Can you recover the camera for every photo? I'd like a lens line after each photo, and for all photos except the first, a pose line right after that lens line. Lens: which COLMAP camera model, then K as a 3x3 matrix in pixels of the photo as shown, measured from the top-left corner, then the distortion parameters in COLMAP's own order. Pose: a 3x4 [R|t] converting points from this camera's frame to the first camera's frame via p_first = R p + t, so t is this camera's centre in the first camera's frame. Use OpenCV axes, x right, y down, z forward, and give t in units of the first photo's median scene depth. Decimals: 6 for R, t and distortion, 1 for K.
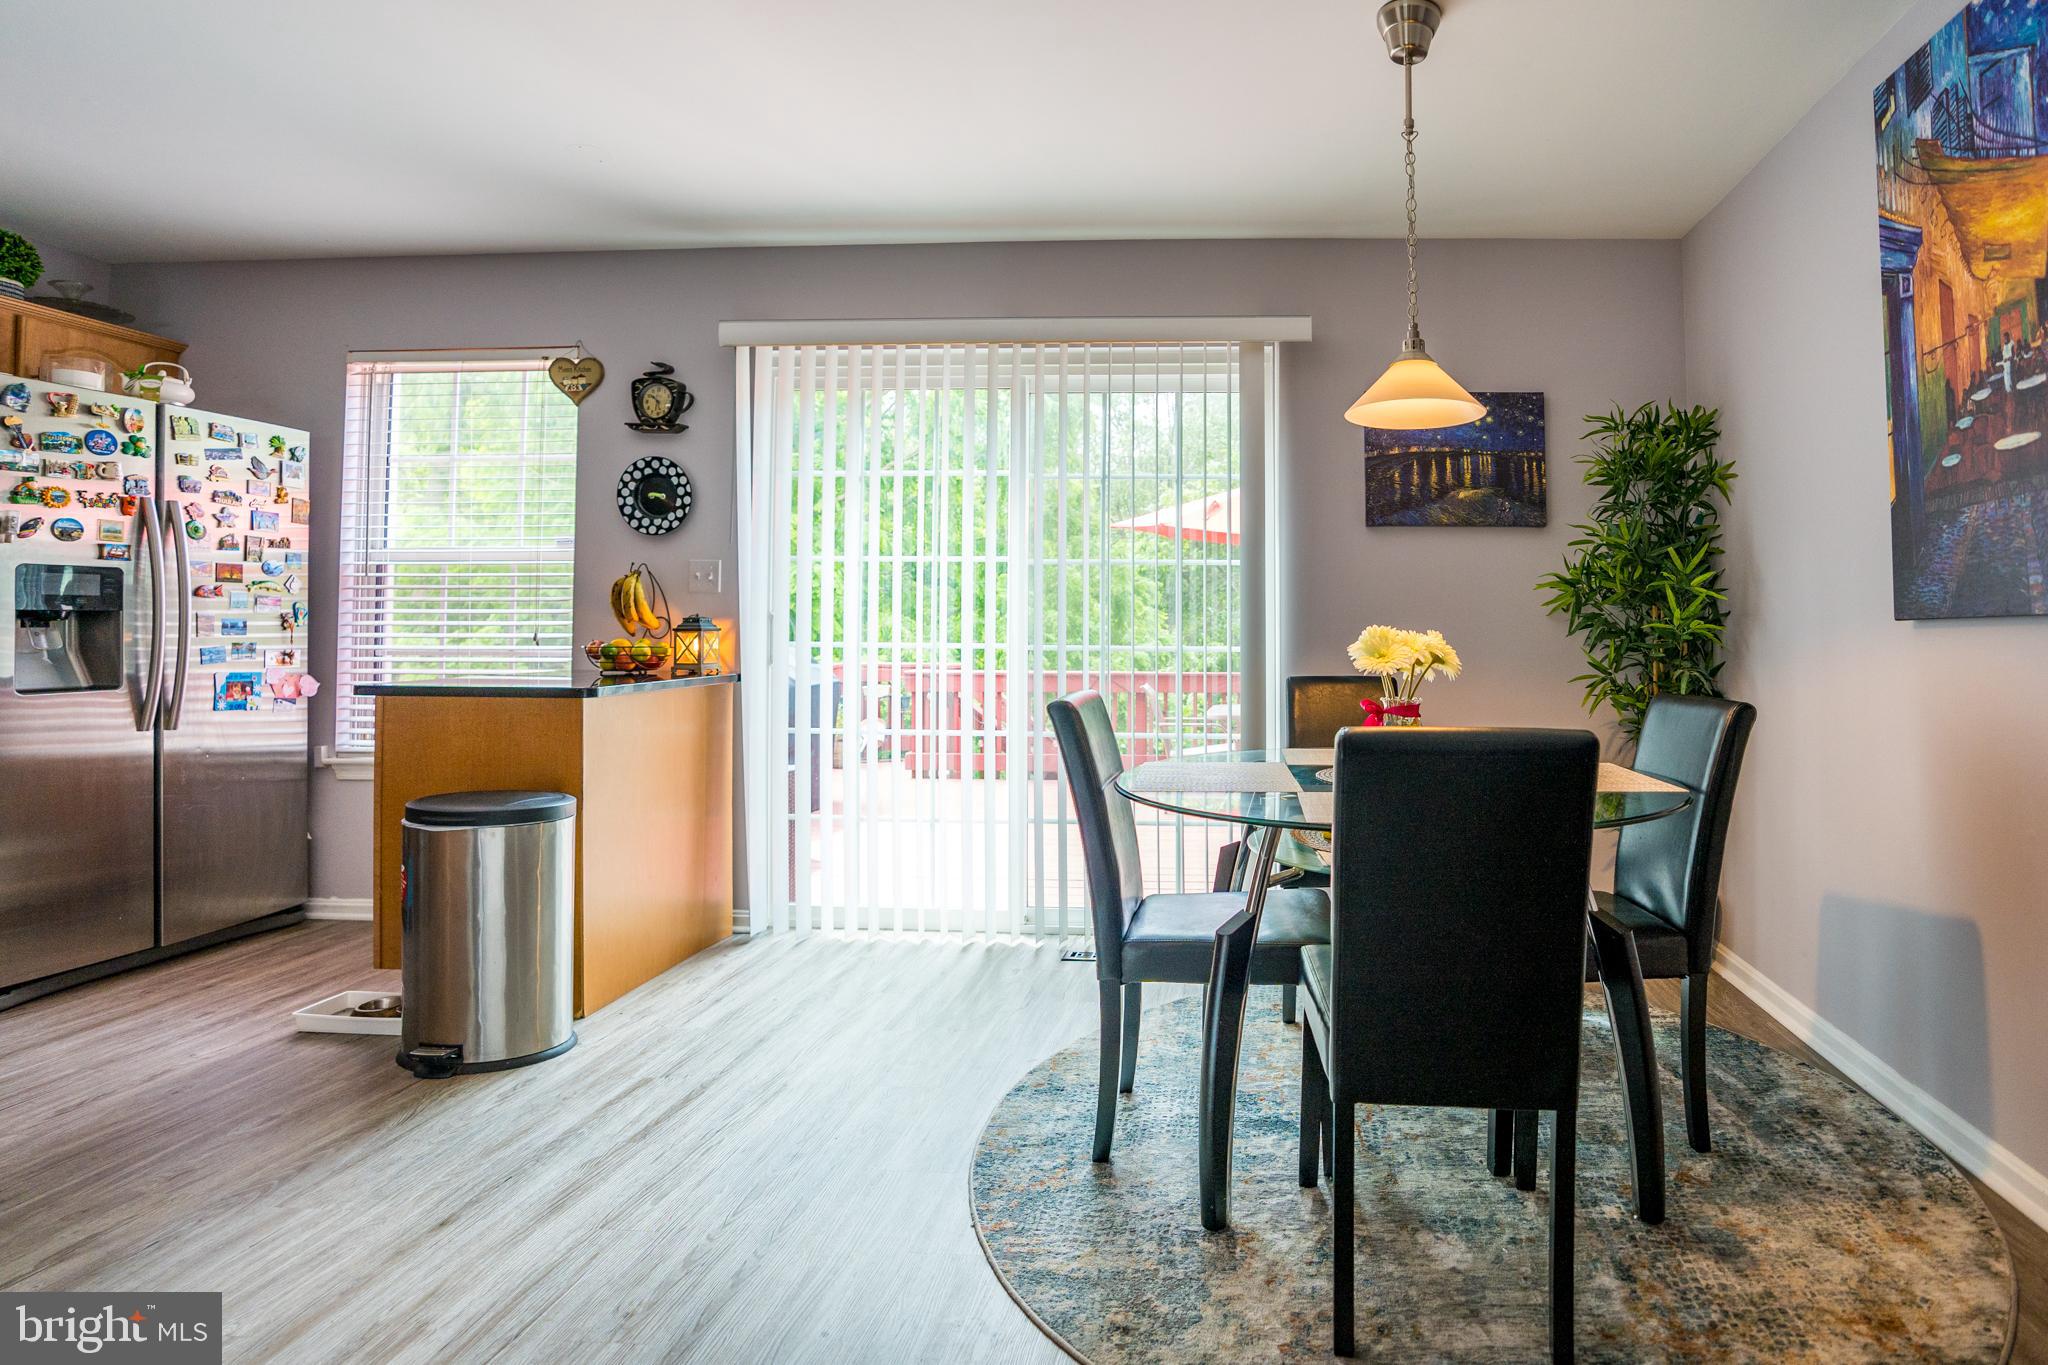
lens RADIAL K [[1009.4, 0, 1238.5], [0, 1009.4, 628.5], [0, 0, 1]] dist [-0.052981, -0.000036]
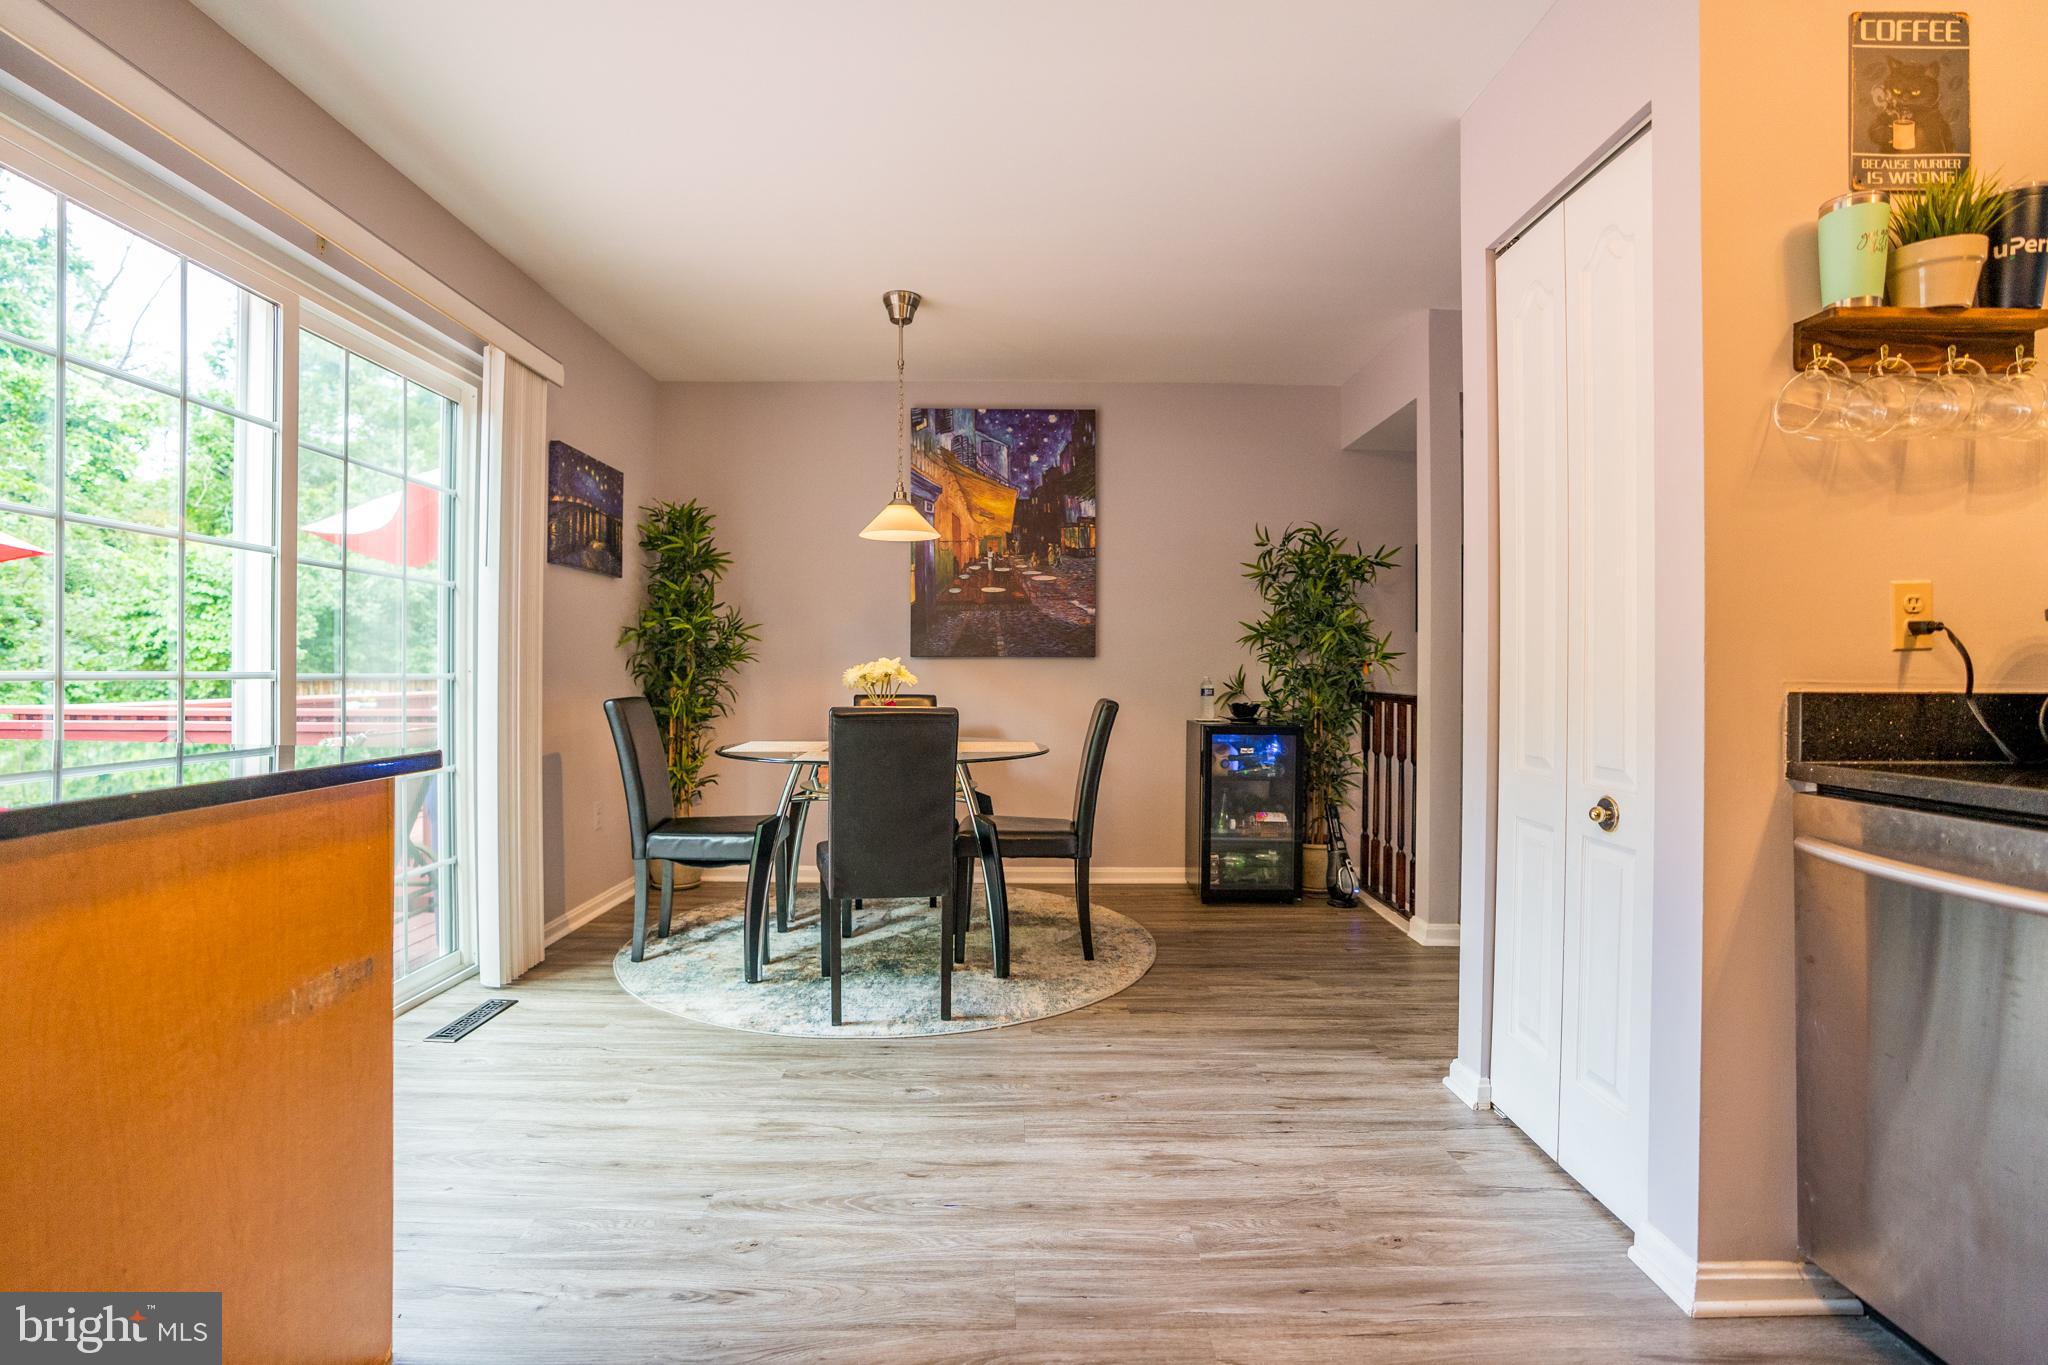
lens RADIAL K [[966.0, 0, 1021.6], [0, 966.0, 666.7], [0, 0, 1]] dist [-0.076270, 0.029082]
pose [[-0.038030, -0.003855, 0.999269, -0.960453], [-0.012828, 0.999912, 0.003369, 0.002074], [-0.999194, -0.012690, -0.038076, 0.545730]]
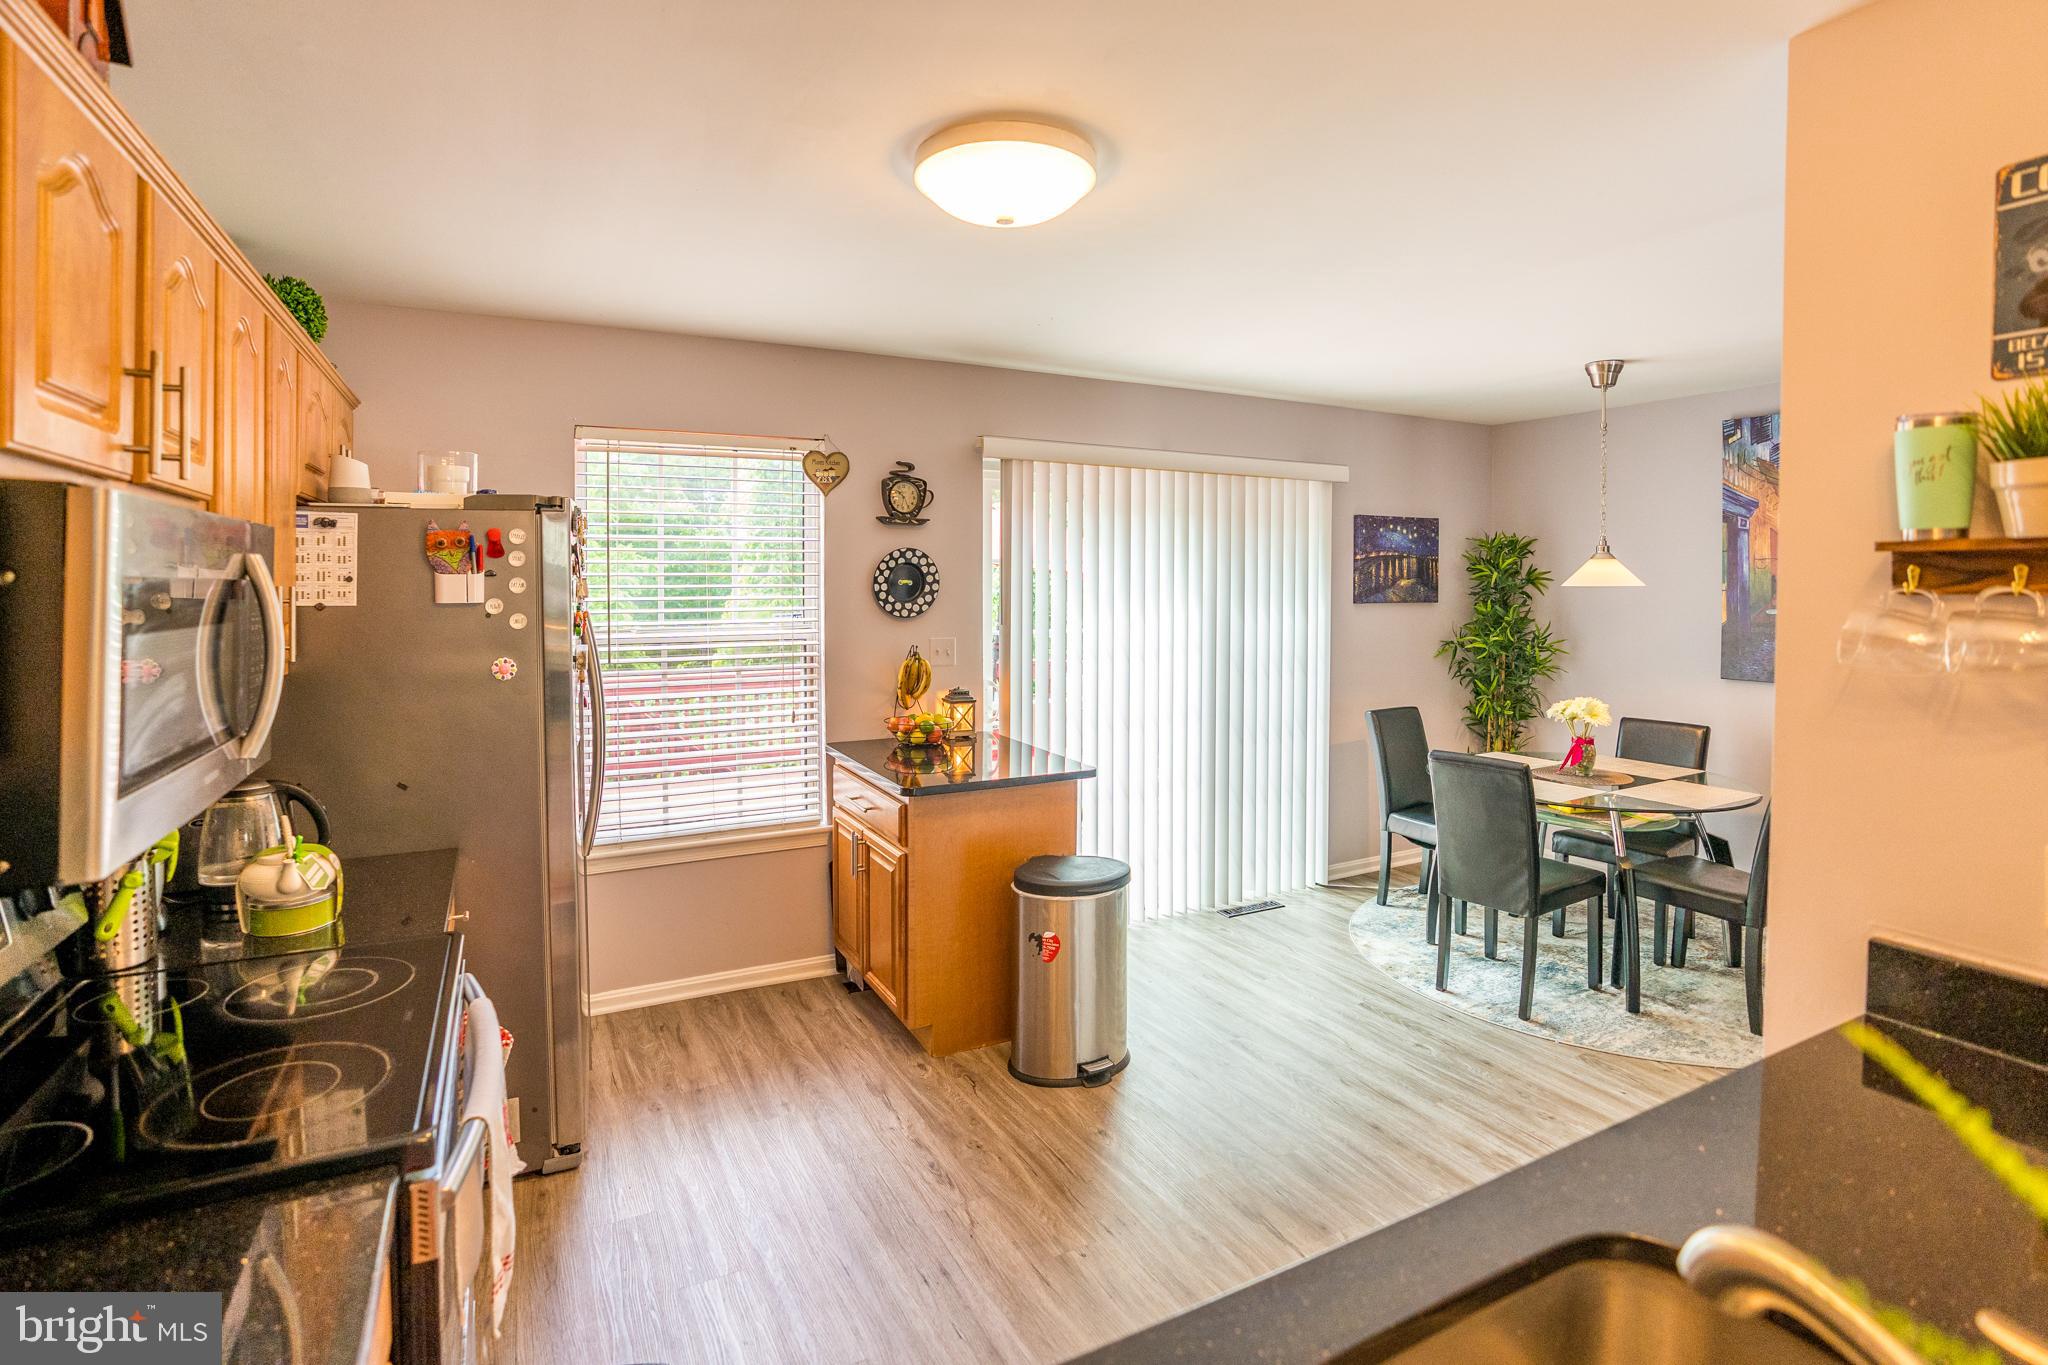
lens RADIAL K [[956.3, 0, 995.1], [0, 956.3, 606.5], [0, 0, 1]] dist [-0.045444, 0.000089]
pose [[0.879730, -0.017191, 0.475163, -1.070976], [0.001059, 0.999415, 0.034197, -0.151699], [-0.475473, -0.029581, 0.879233, -0.001303]]
